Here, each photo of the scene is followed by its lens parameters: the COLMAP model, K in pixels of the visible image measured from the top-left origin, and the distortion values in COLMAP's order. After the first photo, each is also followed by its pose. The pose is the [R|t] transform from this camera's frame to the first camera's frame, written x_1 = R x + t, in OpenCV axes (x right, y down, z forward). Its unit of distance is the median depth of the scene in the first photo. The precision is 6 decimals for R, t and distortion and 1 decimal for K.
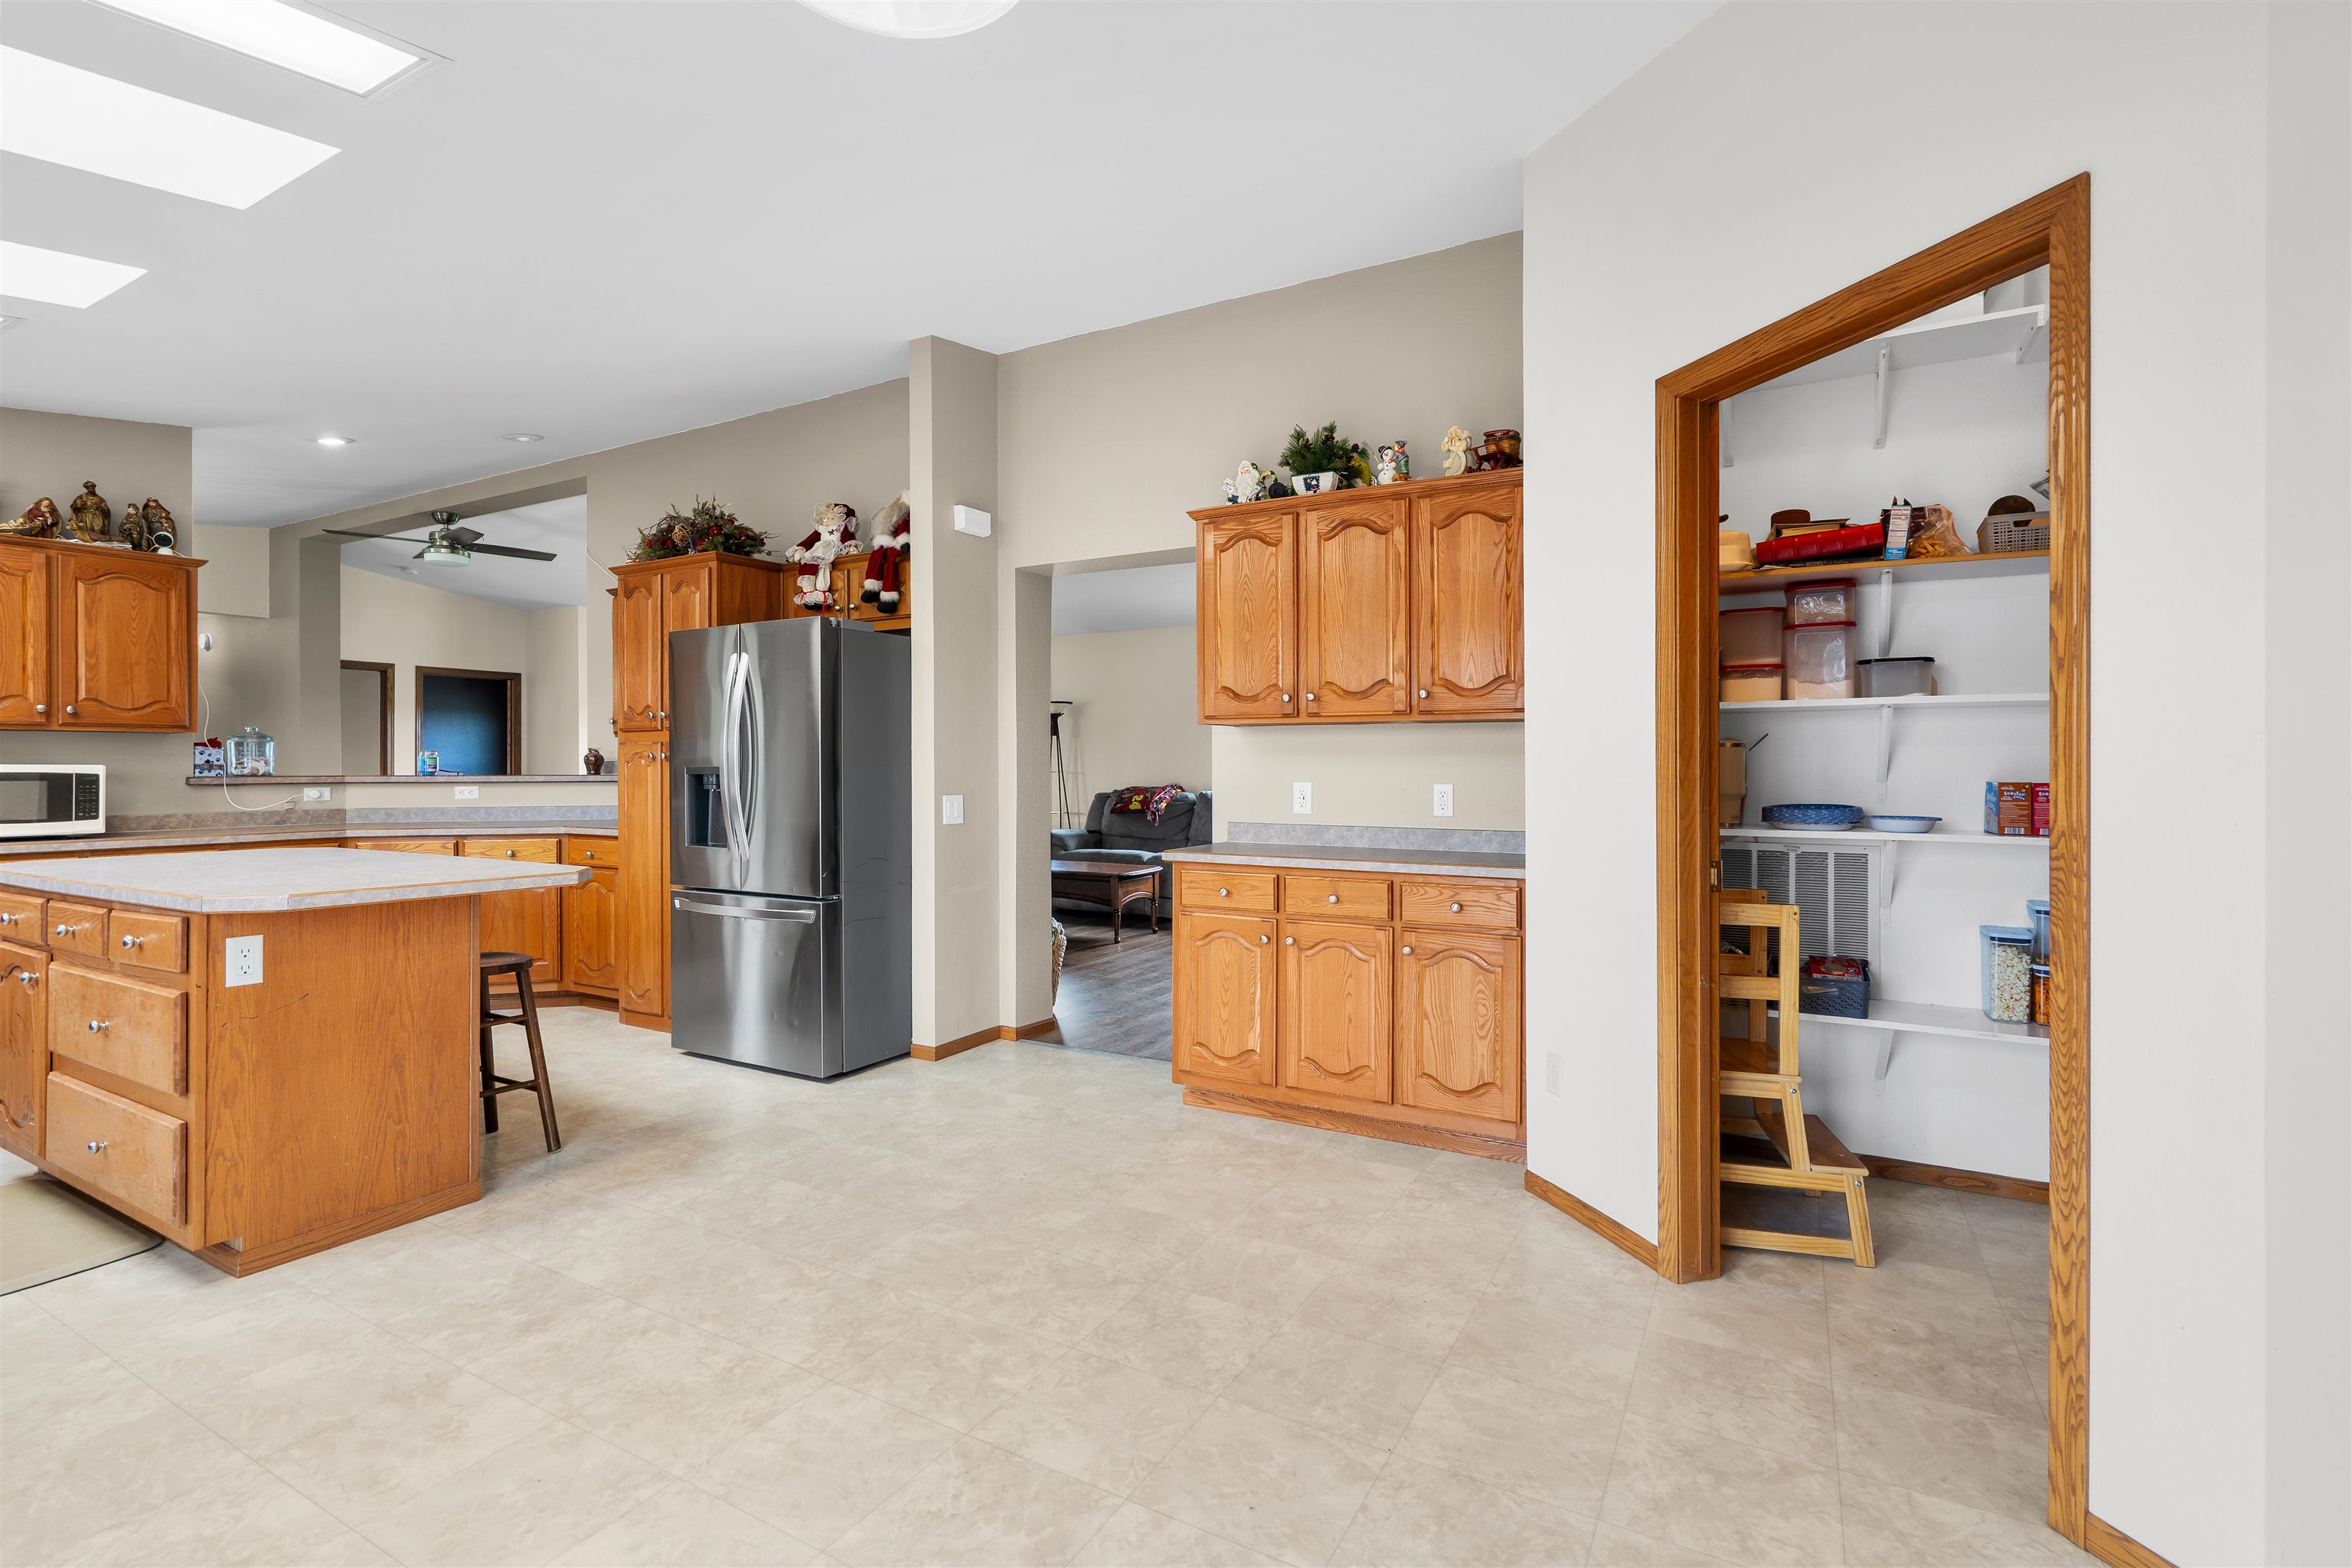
lens RADIAL K [[1074.0, 0, 1173.0], [0, 1074.0, 771.9], [0, 0, 1]] dist [-0.003822, 0.000552]
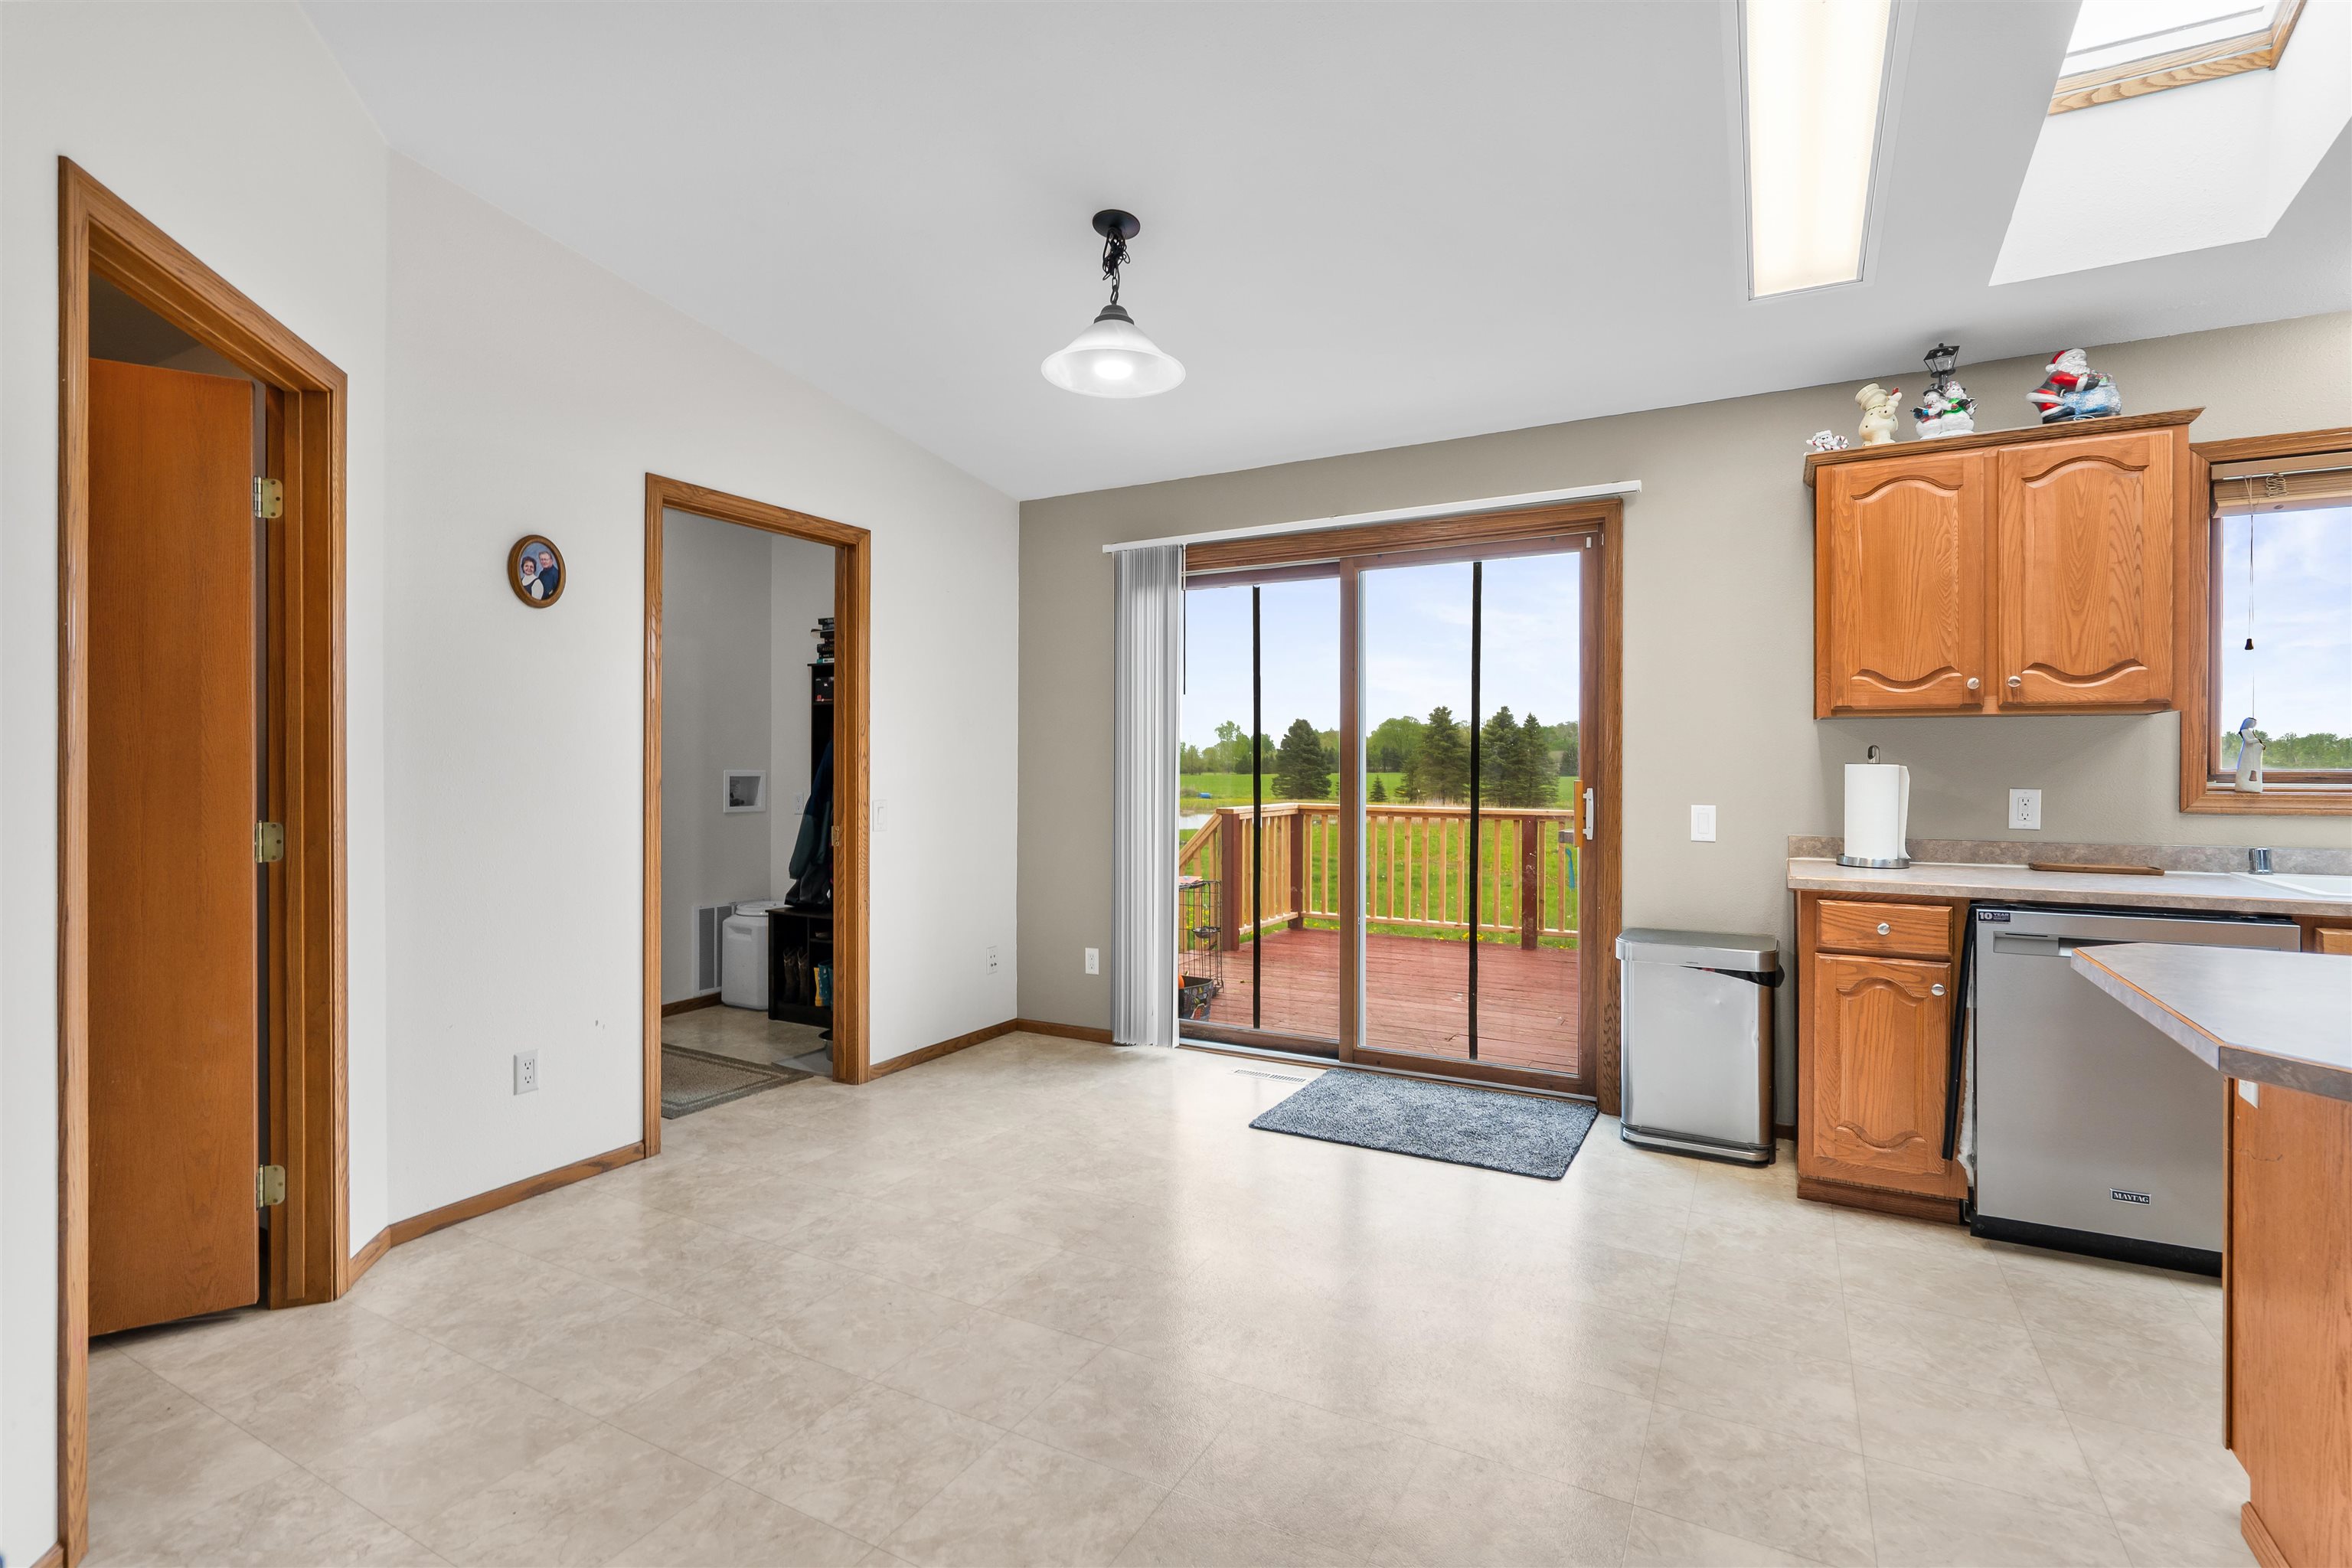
lens RADIAL K [[1081.6, 0, 1192.7], [0, 1081.6, 767.7], [0, 0, 1]] dist [-0.001797, 0.000235]
pose [[-0.999702, -0.000095, -0.024396, -0.107099], [-0.000330, 0.999954, 0.009637, -0.008314], [0.024394, 0.009642, -0.999656, 0.906377]]
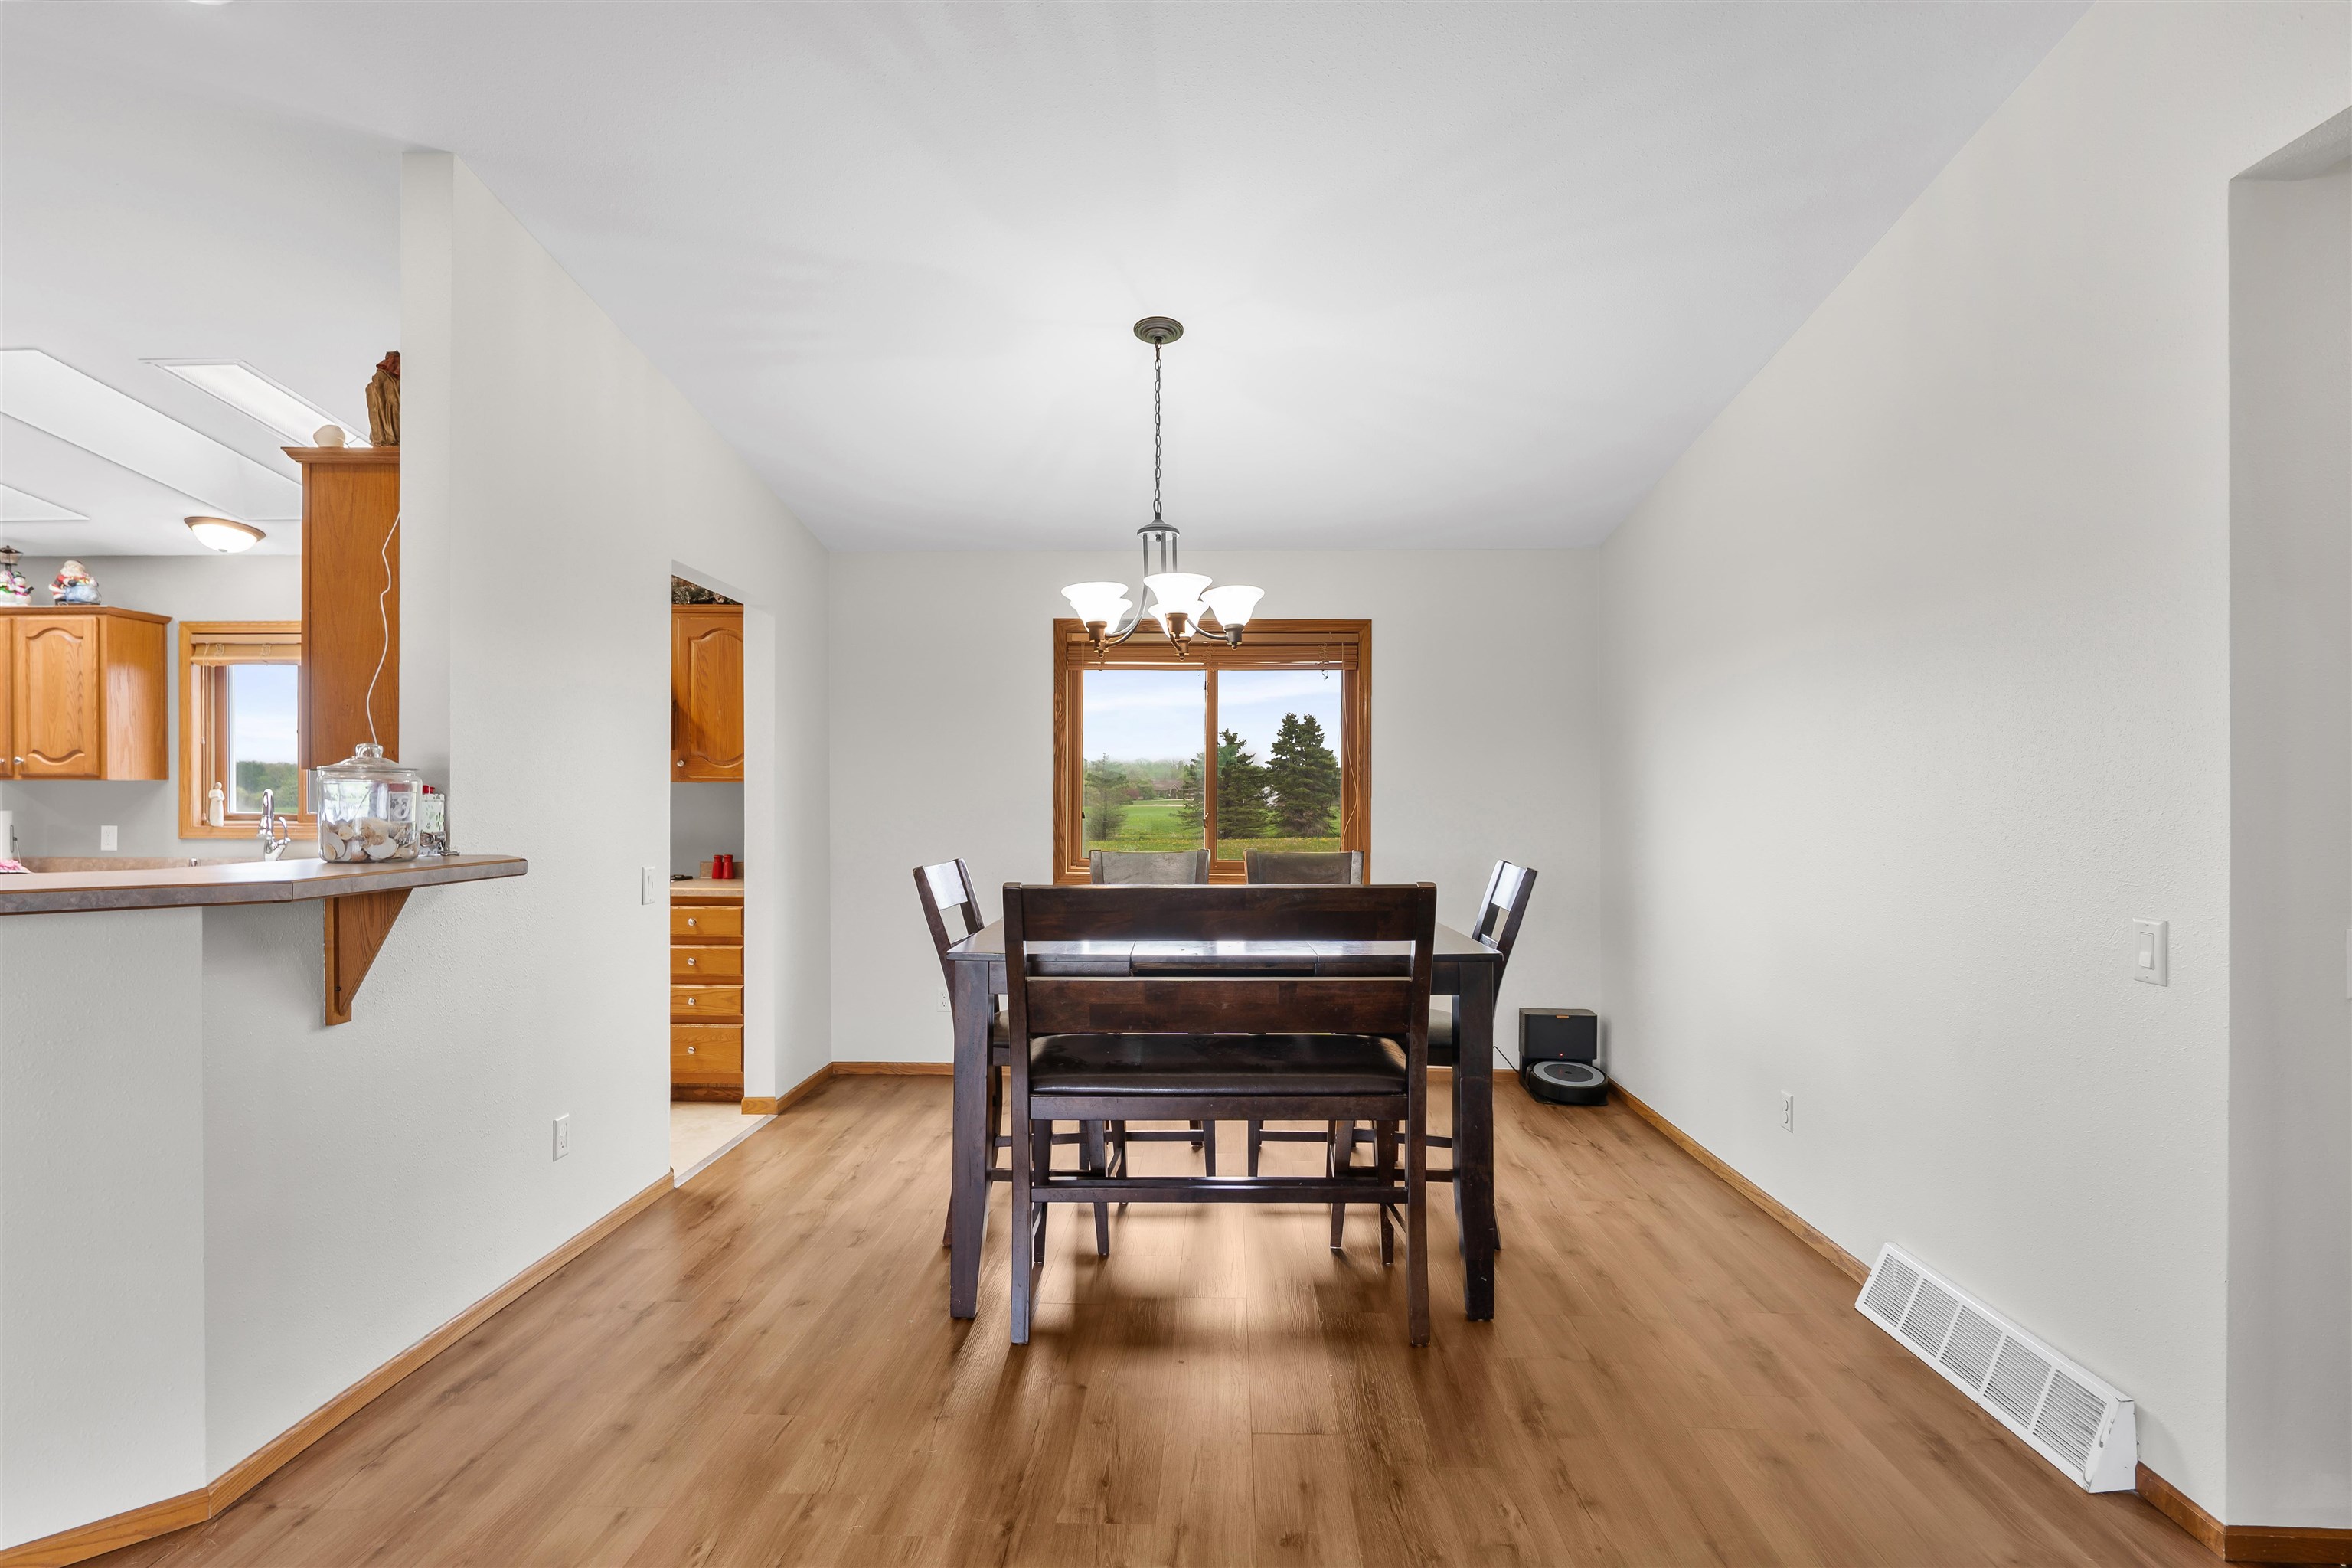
lens RADIAL K [[1146.3, 0, 1181.0], [0, 1146.3, 794.8], [0, 0, 1]] dist [0.001191, 0.000194]
pose [[-0.885403, 0.001569, -0.464821, -1.086741], [-0.003377, 0.999946, 0.009808, -0.034969], [0.464811, 0.010254, -0.885350, 1.785749]]
